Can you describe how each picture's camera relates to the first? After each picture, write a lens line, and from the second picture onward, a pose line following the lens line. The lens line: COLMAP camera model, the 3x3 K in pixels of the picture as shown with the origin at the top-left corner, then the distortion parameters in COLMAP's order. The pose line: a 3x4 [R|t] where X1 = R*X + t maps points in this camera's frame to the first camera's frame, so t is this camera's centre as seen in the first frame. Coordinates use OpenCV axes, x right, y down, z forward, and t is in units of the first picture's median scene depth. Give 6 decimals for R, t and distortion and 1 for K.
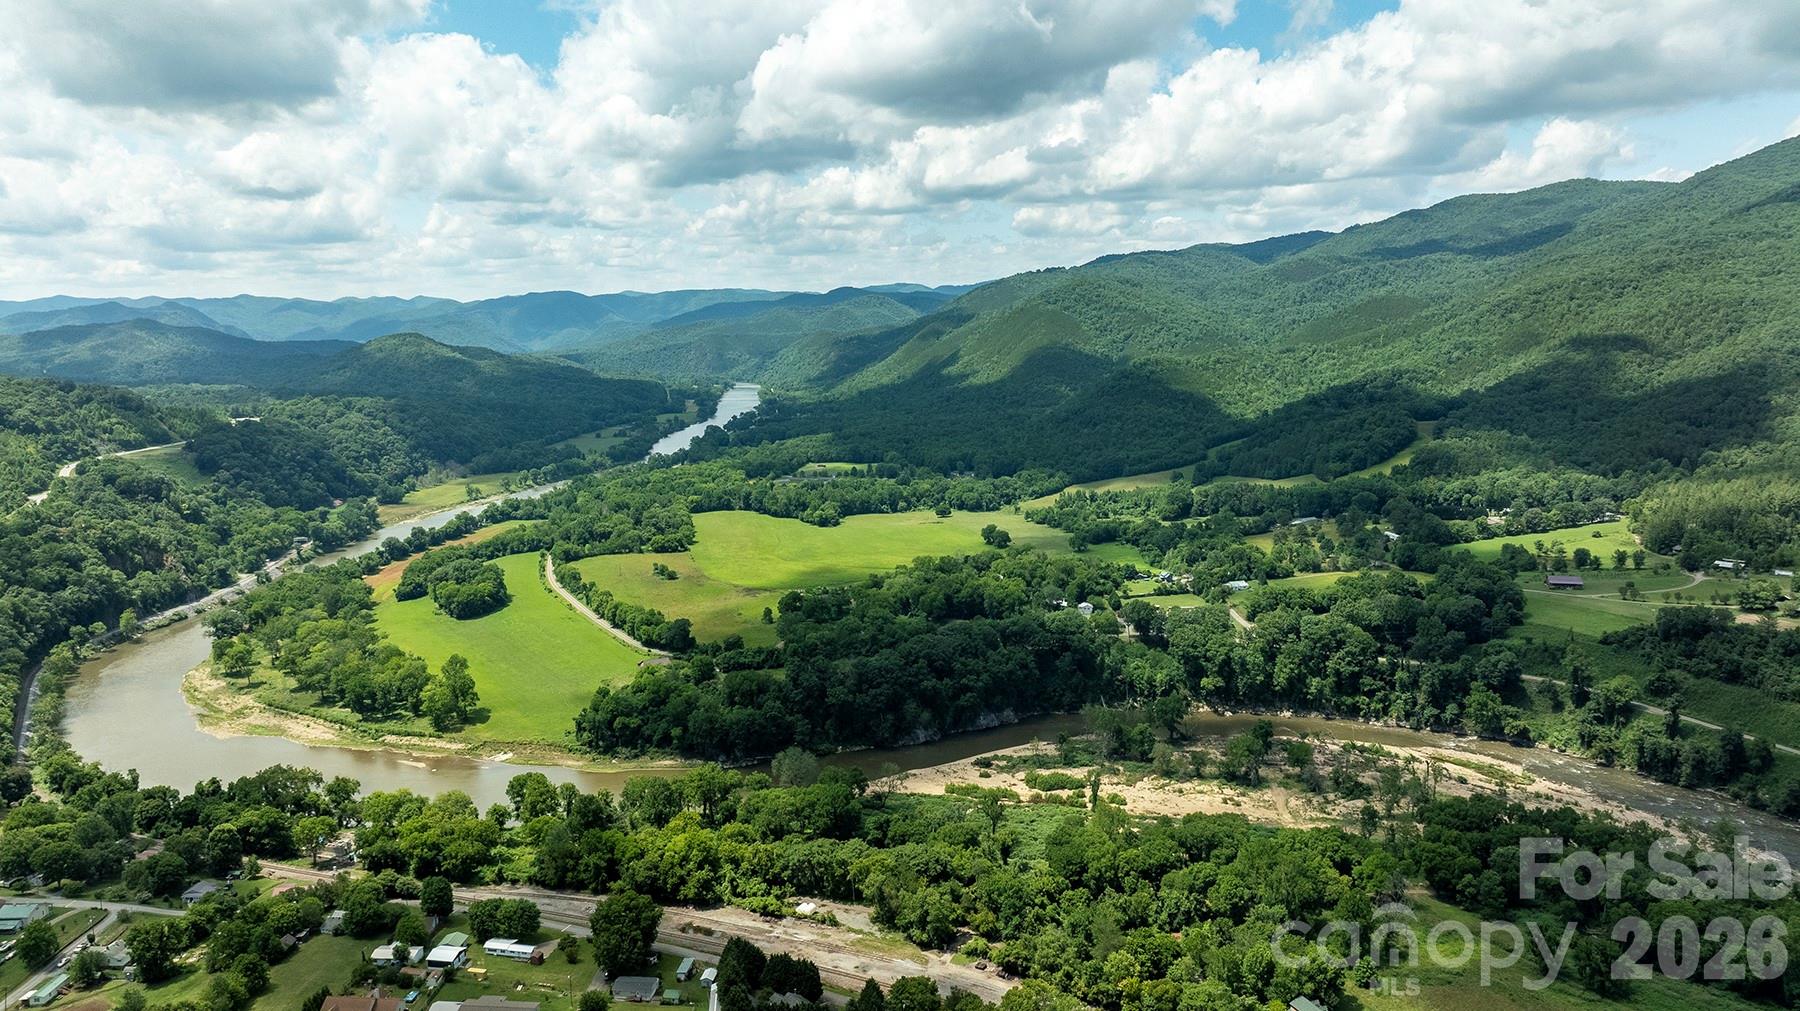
lens RADIAL K [[1265.1, 0, 900.0], [0, 1265.1, 505.5], [0, 0, 1]] dist [-0.023456, -0.005188]
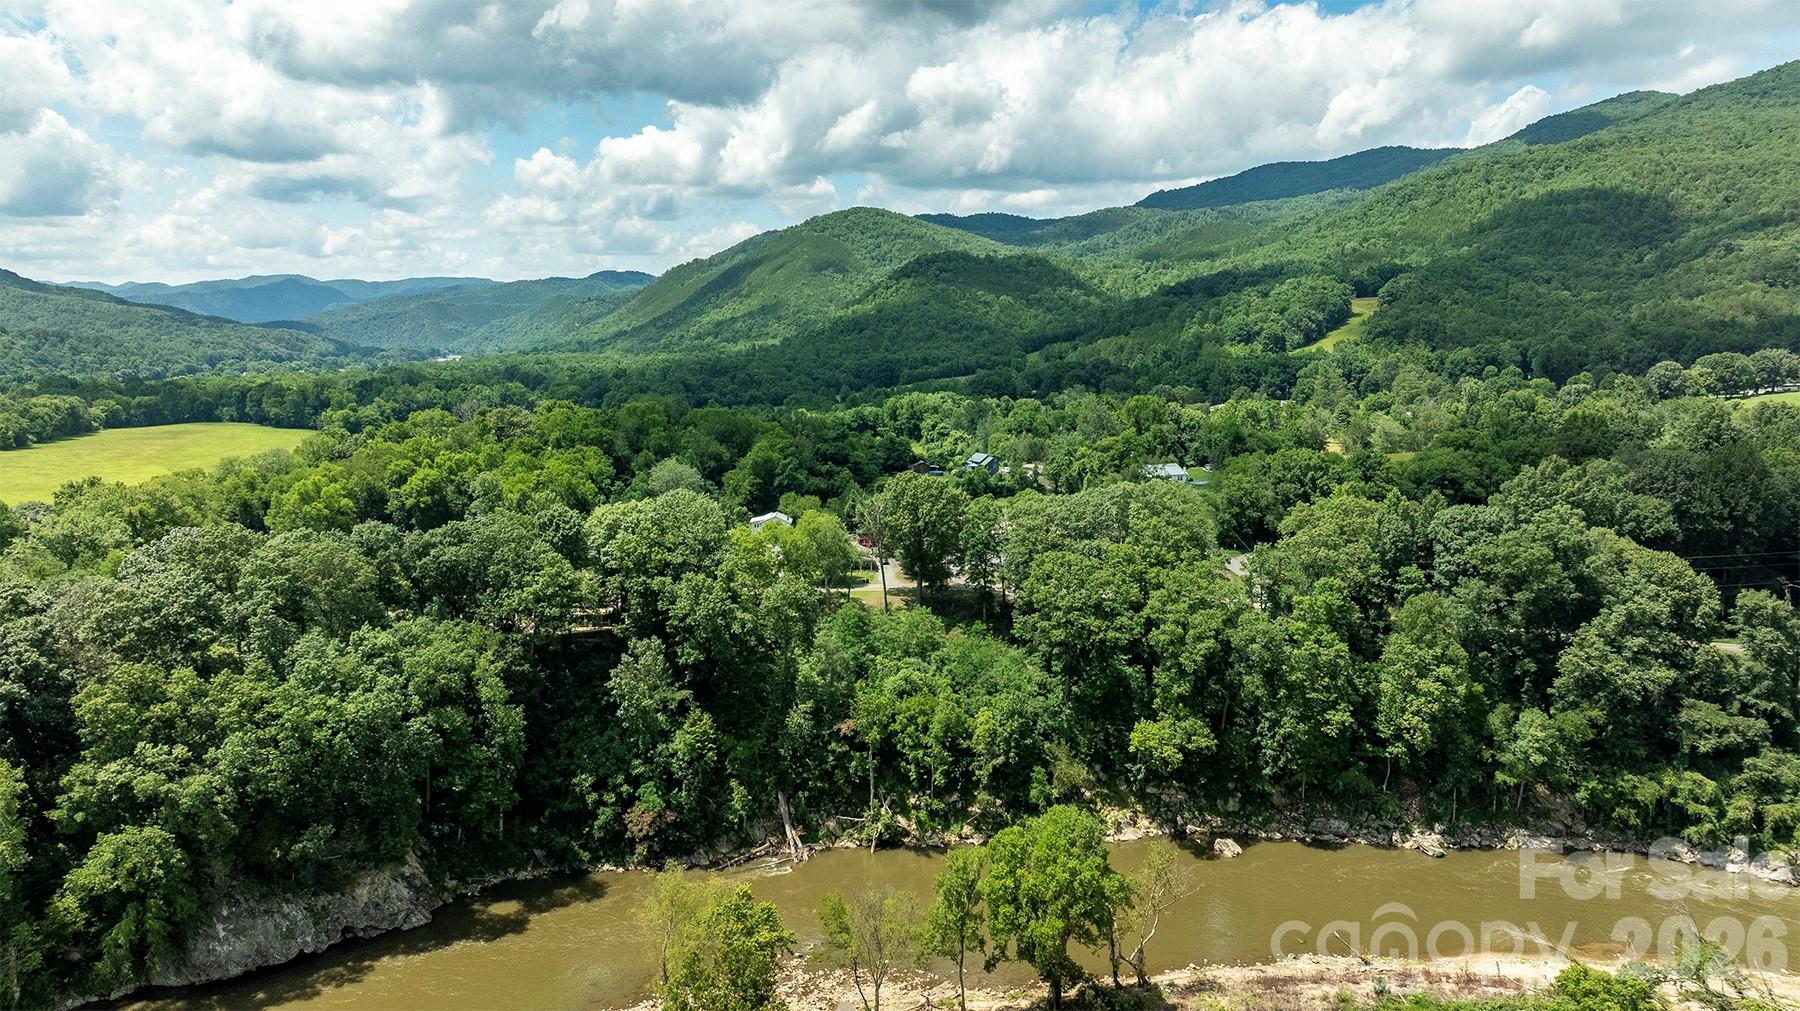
lens RADIAL K [[1265.1, 0, 900.0], [0, 1265.1, 505.5], [0, 0, 1]] dist [-0.023456, -0.005188]
pose [[0.986428, -0.001198, 0.164193, 0.140521], [0.003576, 0.999893, -0.014190, 0.091614], [-0.164158, 0.014584, 0.986326, 0.725424]]
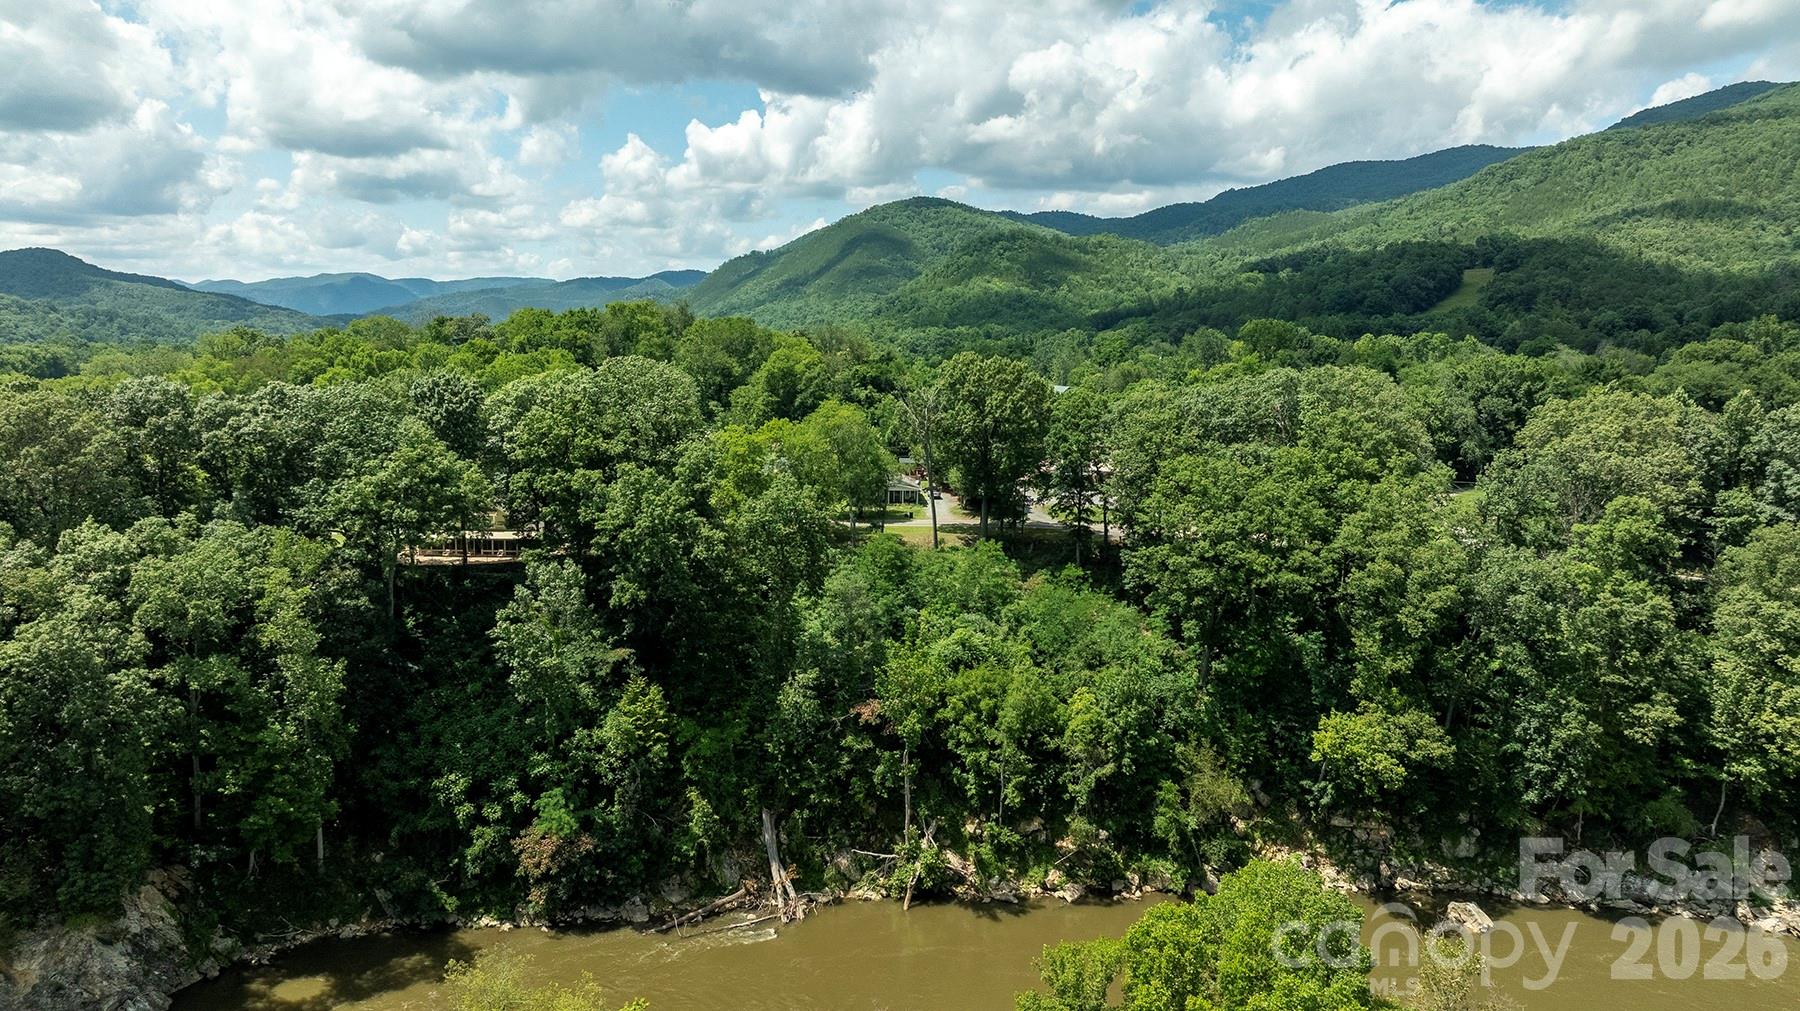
lens RADIAL K [[1261.9, 0, 900.0], [0, 1261.9, 505.5], [0, 0, 1]] dist [-0.025473, 0.002122]
pose [[0.992738, 0.017199, 0.119059, 0.157046], [-0.014954, 0.999694, -0.019725, 0.110700], [-0.119362, 0.017801, 0.992691, 0.824292]]
